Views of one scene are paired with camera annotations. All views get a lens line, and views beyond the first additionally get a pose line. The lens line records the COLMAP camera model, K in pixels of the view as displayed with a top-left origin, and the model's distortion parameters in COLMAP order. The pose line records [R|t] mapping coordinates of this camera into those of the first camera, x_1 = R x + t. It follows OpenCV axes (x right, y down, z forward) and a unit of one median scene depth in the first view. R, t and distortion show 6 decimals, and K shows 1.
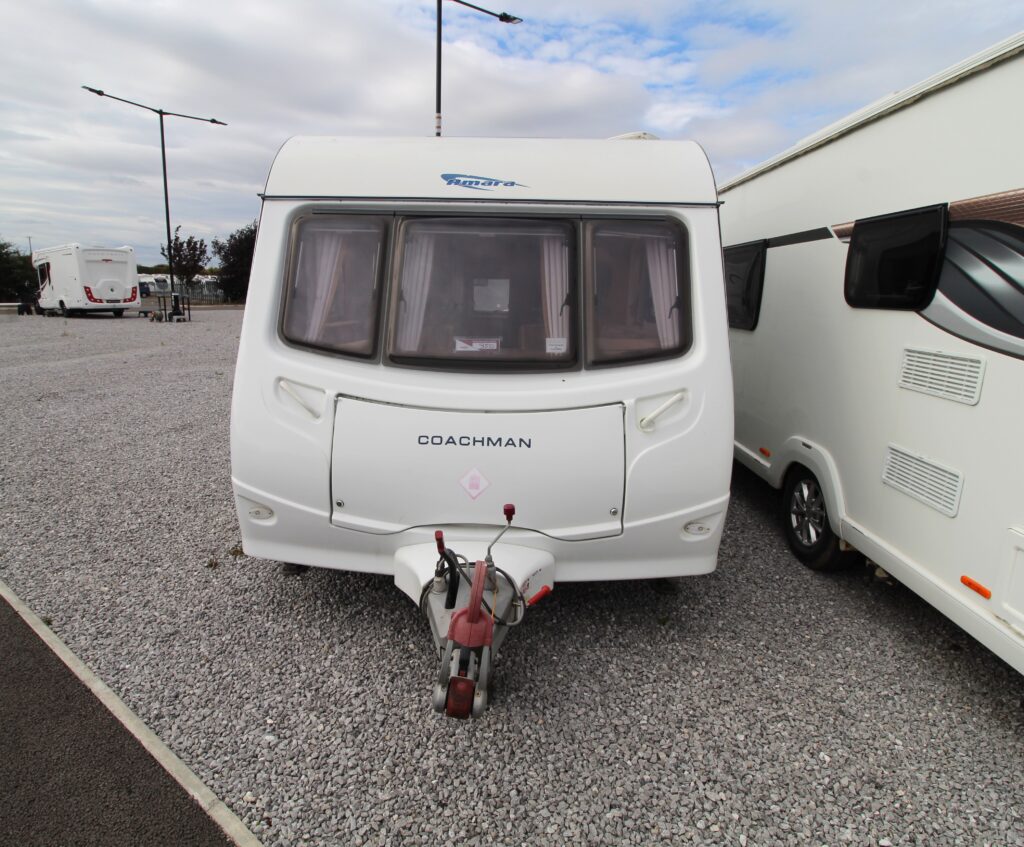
lens RADIAL K [[612.5, 0, 512.0], [0, 612.5, 423.5], [0, 0, 1]] dist [-0.021583, -0.001211]
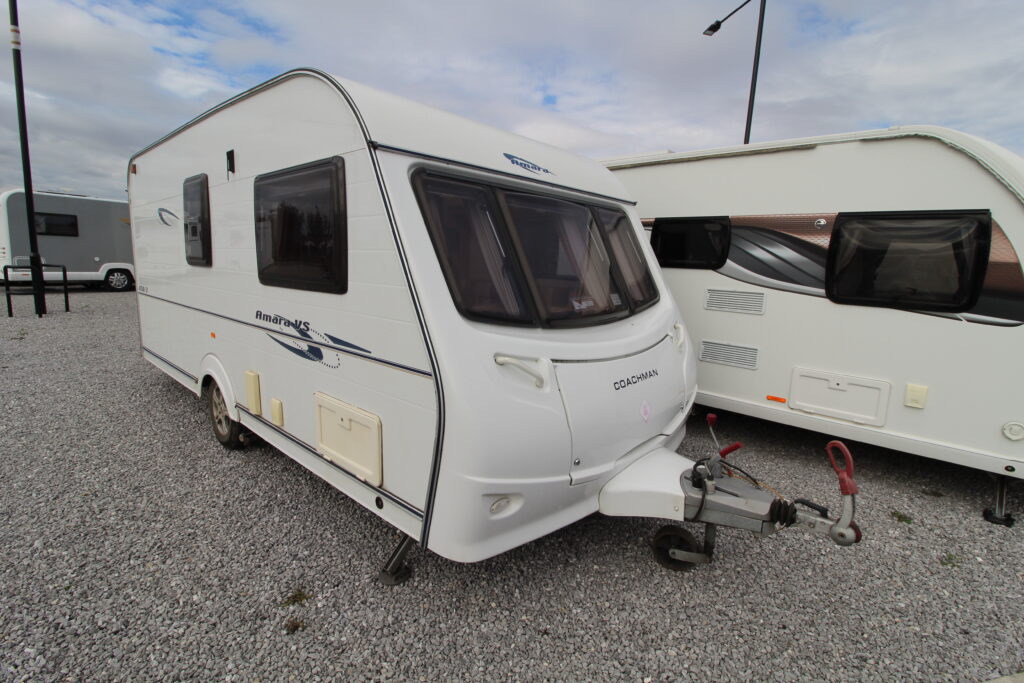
lens RADIAL K [[476.3, 0, 517.4], [0, 476.3, 334.8], [0, 0, 1]] dist [-0.003608, -0.011054]
pose [[0.632884, -0.121764, 0.764612, -0.795600], [0.140438, 0.989228, 0.041290, -0.112833], [-0.761404, 0.081249, 0.643166, 0.448404]]
